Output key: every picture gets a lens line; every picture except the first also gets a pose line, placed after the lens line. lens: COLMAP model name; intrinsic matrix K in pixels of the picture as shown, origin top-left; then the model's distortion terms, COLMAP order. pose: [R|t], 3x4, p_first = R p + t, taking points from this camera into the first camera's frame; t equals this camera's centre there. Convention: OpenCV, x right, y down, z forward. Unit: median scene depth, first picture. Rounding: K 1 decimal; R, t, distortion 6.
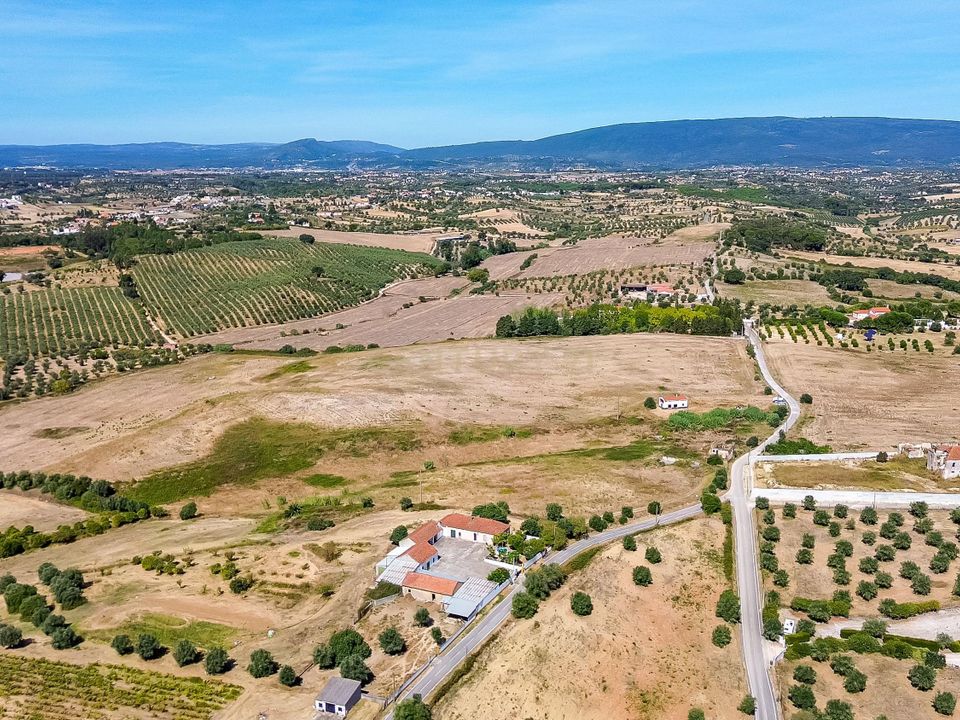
lens RADIAL K [[938.8, 0, 480.0], [0, 938.8, 360.0], [0, 0, 1]] dist [0.120497, -0.217975]
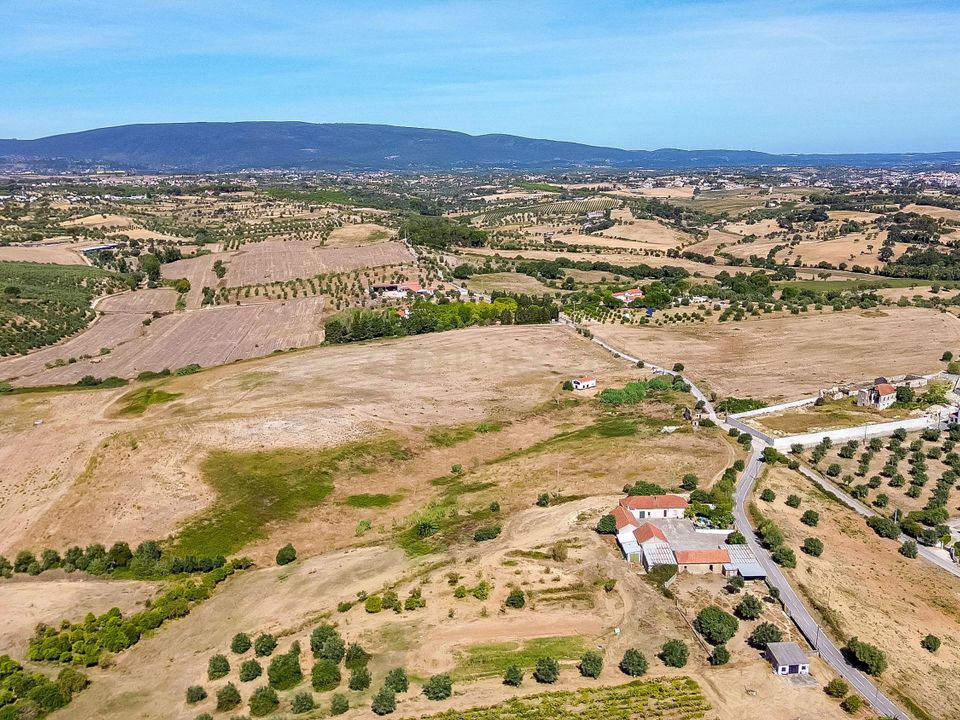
lens RADIAL K [[938.8, 0, 480.0], [0, 938.8, 360.0], [0, 0, 1]] dist [0.120497, -0.217975]
pose [[0.876833, -0.099802, 0.470323, -0.248551], [0.101275, 0.994610, 0.022246, -0.011268], [-0.470008, 0.028126, 0.882214, 0.053936]]
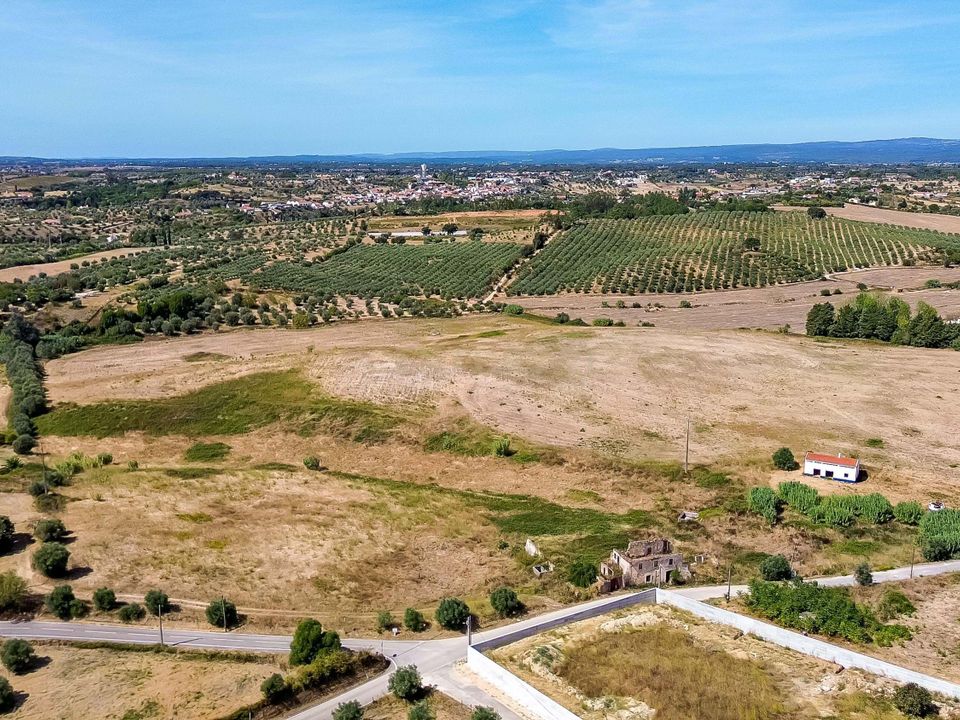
lens RADIAL K [[938.8, 0, 480.0], [0, 938.8, 360.0], [0, 0, 1]] dist [0.120497, -0.217975]
pose [[0.736289, 0.145213, -0.660902, 0.239668], [-0.144982, 0.987875, 0.055535, -0.008479], [0.660953, 0.054929, 0.748415, 0.287652]]
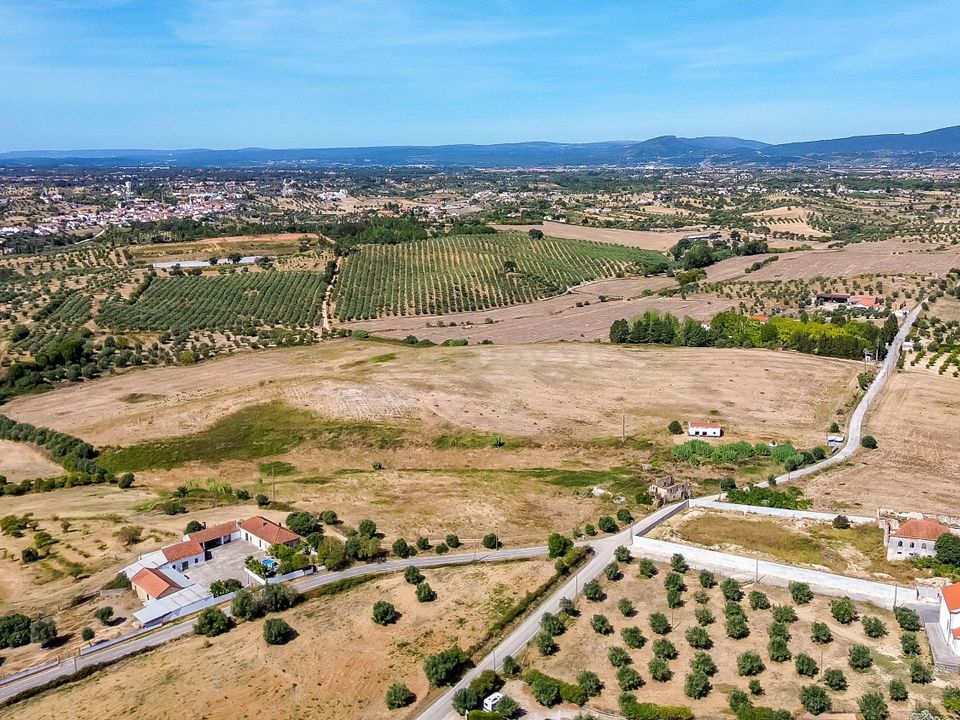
lens RADIAL K [[938.8, 0, 480.0], [0, 938.8, 360.0], [0, 0, 1]] dist [0.120497, -0.217975]
pose [[0.929094, 0.078769, -0.361359, 0.193083], [-0.077933, 0.996815, 0.016912, -0.010152], [0.361540, 0.012449, 0.932273, 0.072102]]
